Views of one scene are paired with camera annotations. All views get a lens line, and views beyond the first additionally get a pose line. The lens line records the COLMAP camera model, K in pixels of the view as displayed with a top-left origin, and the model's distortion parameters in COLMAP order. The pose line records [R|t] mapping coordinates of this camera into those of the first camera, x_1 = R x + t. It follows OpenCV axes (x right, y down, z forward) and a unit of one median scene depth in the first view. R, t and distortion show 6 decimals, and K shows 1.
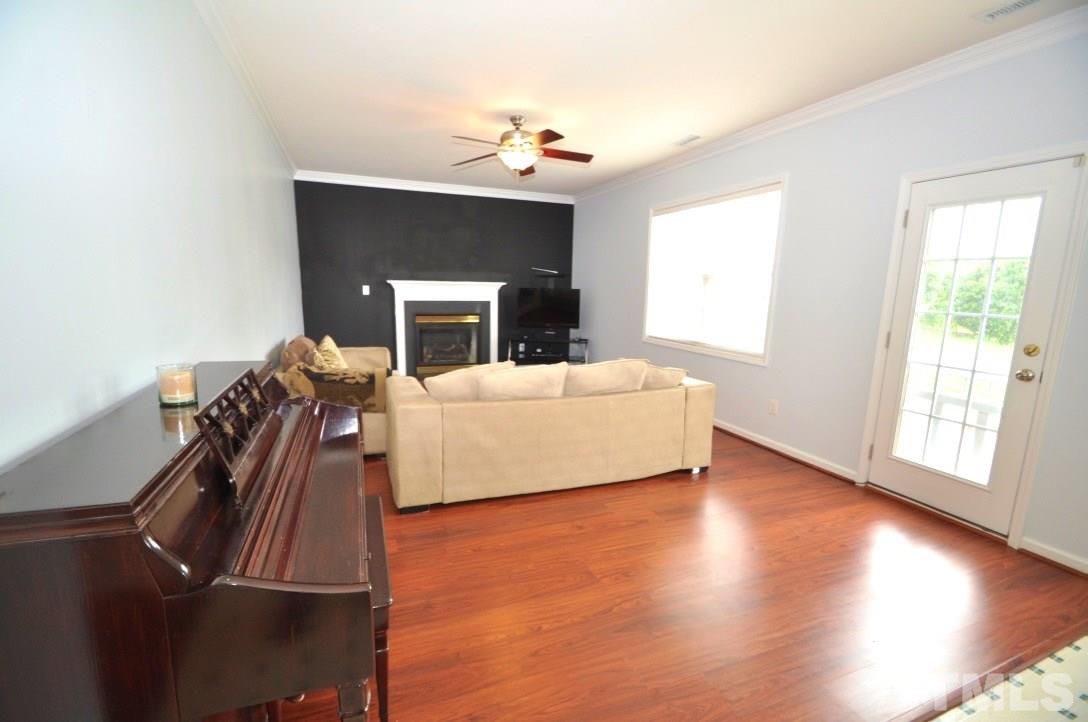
lens RADIAL K [[475.2, 0, 529.5], [0, 475.2, 365.3], [0, 0, 1]] dist [0.016390, -0.016317]
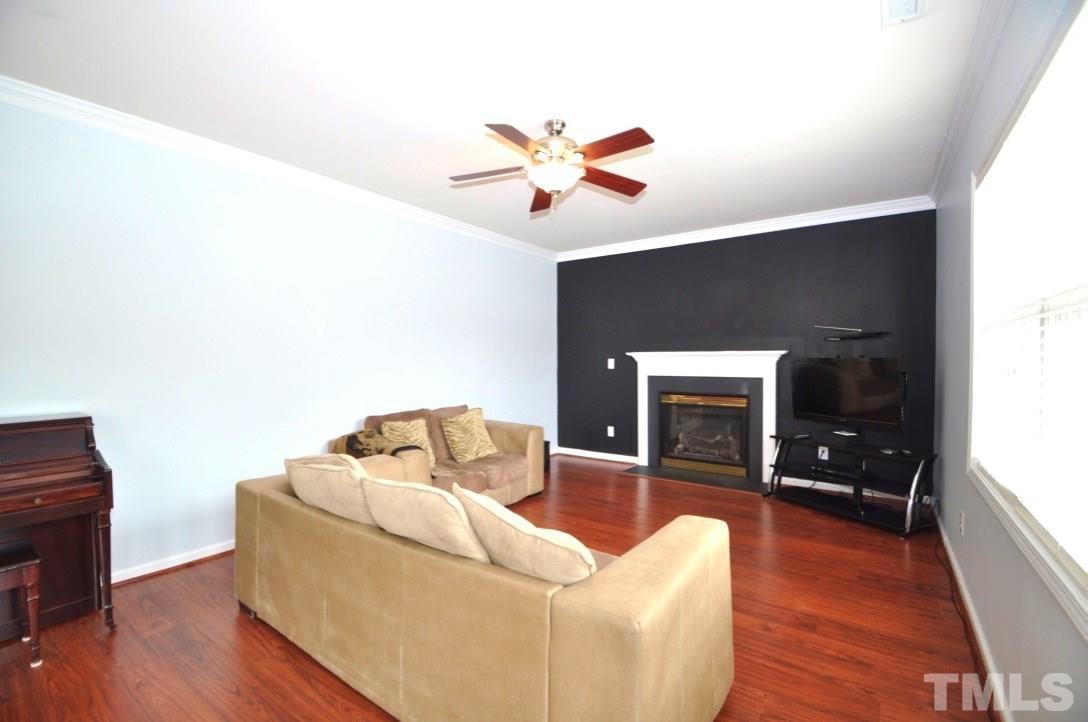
lens RADIAL K [[475.2, 0, 529.5], [0, 475.2, 365.3], [0, 0, 1]] dist [0.016390, -0.016317]
pose [[0.544728, -0.007073, -0.838583, 0.325352], [-0.126546, 0.987821, -0.090534, -0.050408], [0.829010, 0.155435, 0.537198, 0.366283]]
